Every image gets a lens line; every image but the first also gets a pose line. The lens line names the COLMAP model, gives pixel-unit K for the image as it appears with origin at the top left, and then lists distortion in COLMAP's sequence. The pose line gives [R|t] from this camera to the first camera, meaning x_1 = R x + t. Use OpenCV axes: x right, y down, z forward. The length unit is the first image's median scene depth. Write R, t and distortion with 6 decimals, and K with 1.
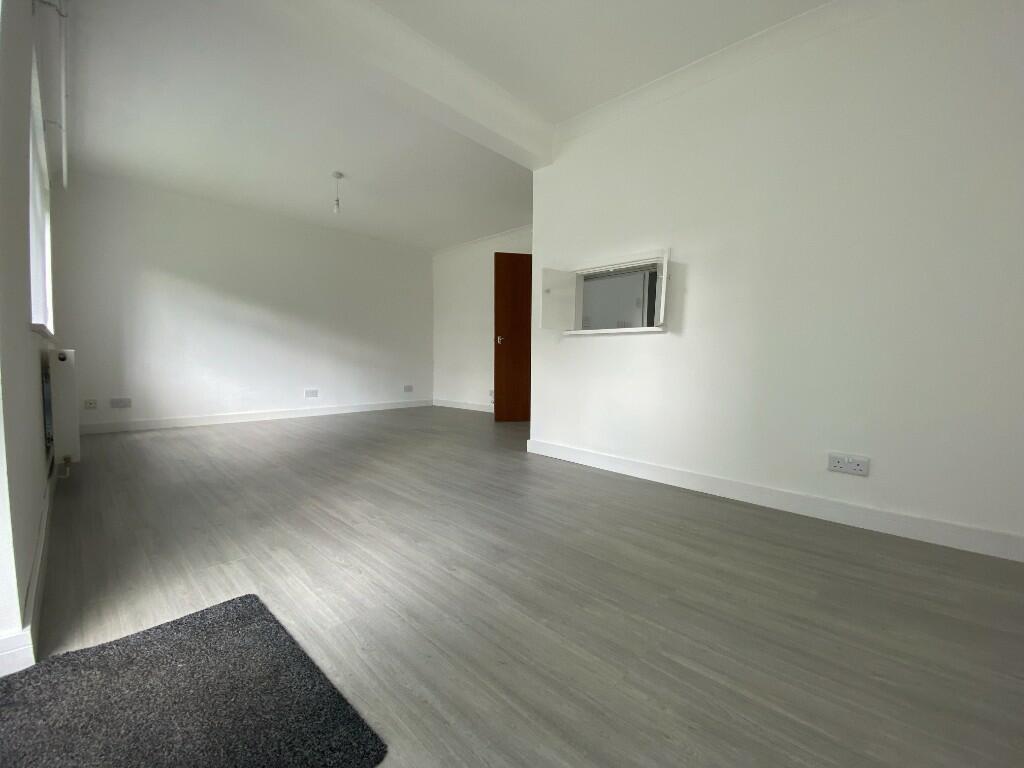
lens RADIAL K [[416.3, 0, 512.5], [0, 416.3, 389.4], [0, 0, 1]] dist [-0.000291, -0.018282]
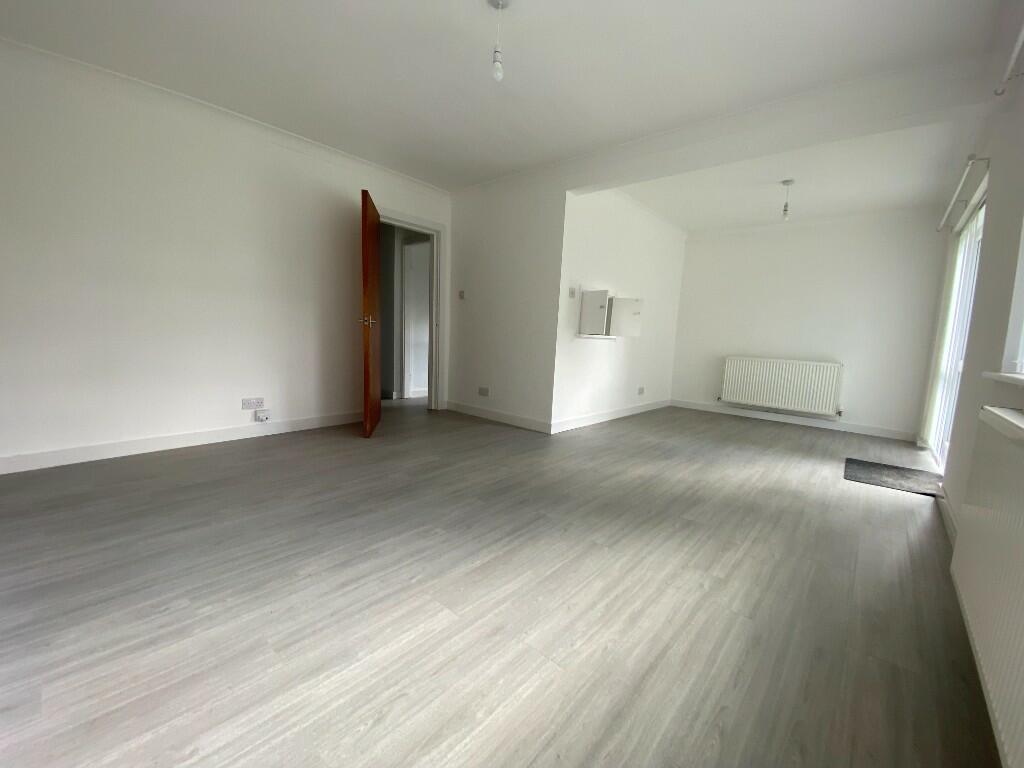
lens RADIAL K [[413.1, 0, 511.5], [0, 413.1, 382.6], [0, 0, 1]] dist [-0.000822, -0.000159]
pose [[-0.021483, -0.142103, 0.989619, -1.476481], [0.035452, 0.989116, 0.142800, -0.226691], [-0.999140, 0.038152, -0.016211, 1.522811]]
